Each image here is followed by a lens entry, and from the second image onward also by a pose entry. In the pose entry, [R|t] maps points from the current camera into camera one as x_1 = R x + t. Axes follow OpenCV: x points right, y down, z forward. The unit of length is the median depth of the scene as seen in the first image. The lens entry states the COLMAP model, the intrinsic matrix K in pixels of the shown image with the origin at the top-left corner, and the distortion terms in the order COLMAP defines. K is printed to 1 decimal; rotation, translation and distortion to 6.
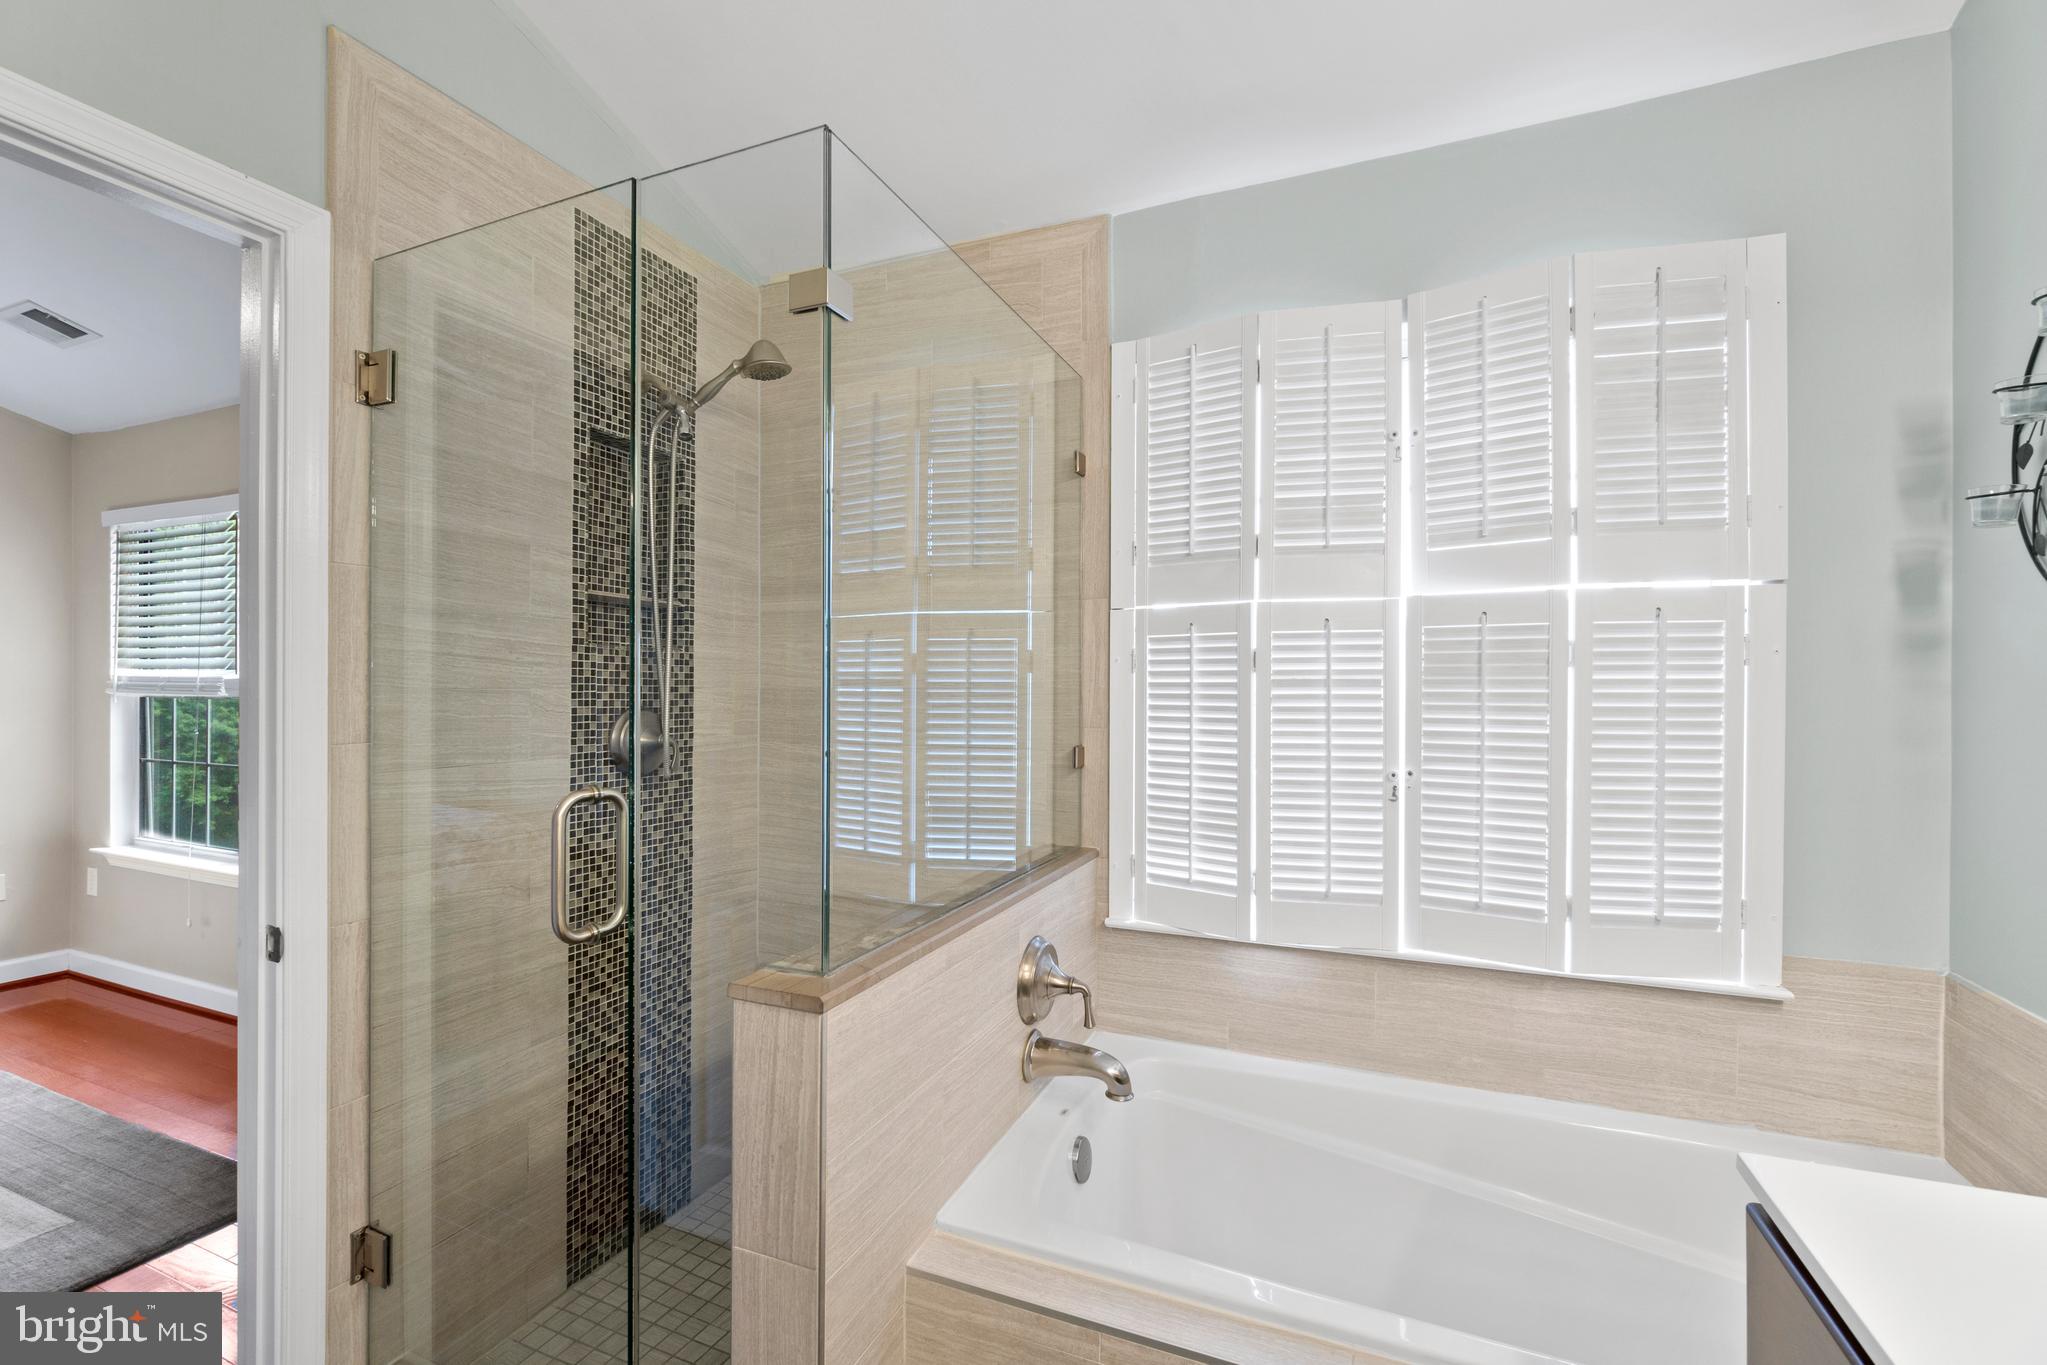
lens RADIAL K [[878.1, 0, 1030.3], [0, 878.1, 692.7], [0, 0, 1]] dist [-0.004709, -0.000299]
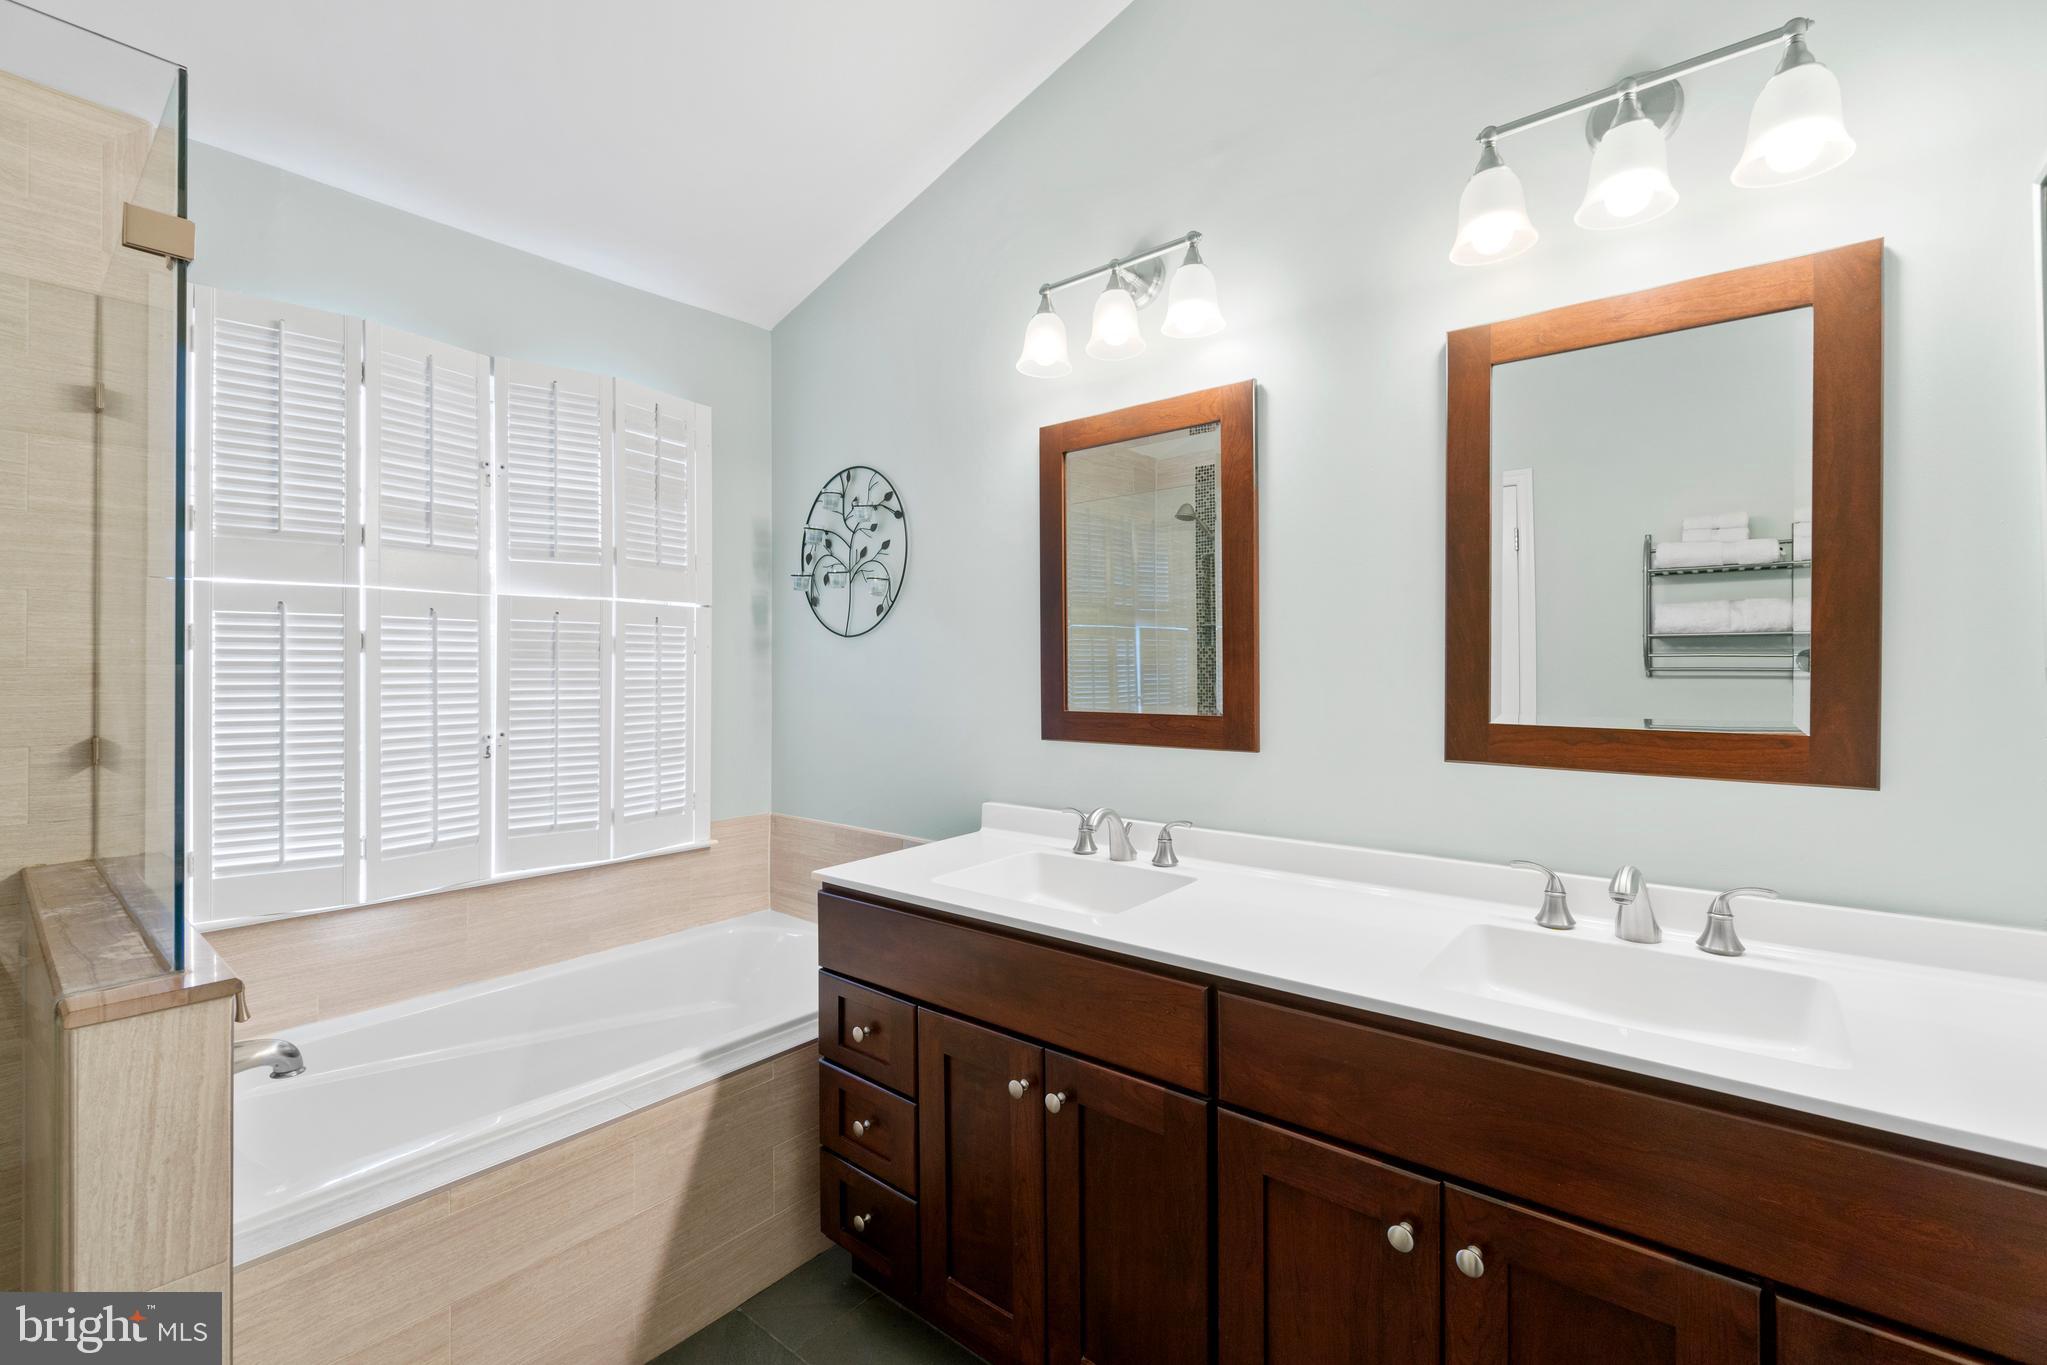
lens RADIAL K [[878.1, 0, 1013.5], [0, 878.1, 672.5], [0, 0, 1]] dist [-0.004709, -0.000299]
pose [[0.294687, -0.005423, 0.955578, -0.556022], [0.004491, 0.999981, 0.004290, -0.000128], [-0.955583, 0.003027, 0.294706, -0.081826]]
